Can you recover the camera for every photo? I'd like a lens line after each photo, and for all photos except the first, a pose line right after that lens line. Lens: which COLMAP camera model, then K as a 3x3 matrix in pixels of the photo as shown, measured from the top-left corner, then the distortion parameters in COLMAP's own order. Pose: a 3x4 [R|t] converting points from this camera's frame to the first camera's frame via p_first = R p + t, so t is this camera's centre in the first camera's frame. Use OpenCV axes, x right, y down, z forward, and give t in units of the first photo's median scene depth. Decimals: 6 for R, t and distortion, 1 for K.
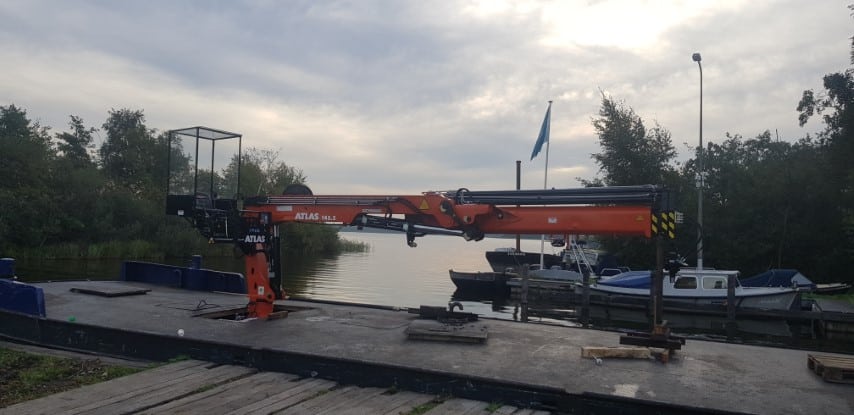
lens RADIAL K [[674.4, 0, 425.5], [0, 674.4, 191.3], [0, 0, 1]] dist [0.031989, 0.002496]
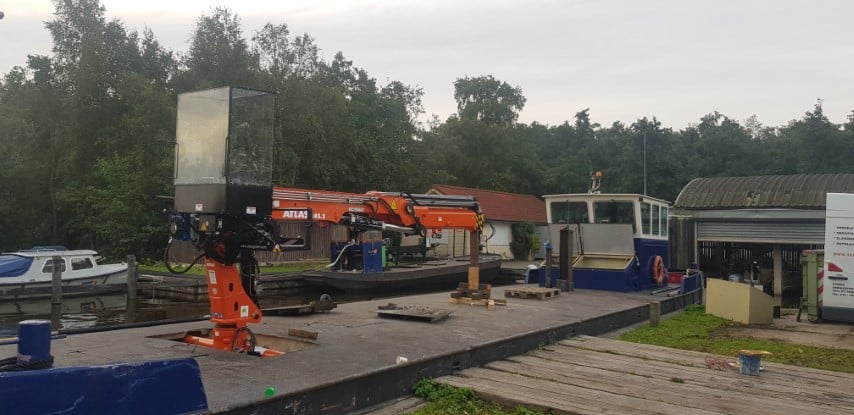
lens RADIAL K [[674.4, 0, 425.5], [0, 674.4, 191.3], [0, 0, 1]] dist [0.031989, 0.002496]
pose [[0.183986, 0.026308, 0.982577, -0.311451], [-0.078171, 0.996867, -0.012054, 0.002028], [-0.979816, -0.074591, 0.185466, 0.218854]]
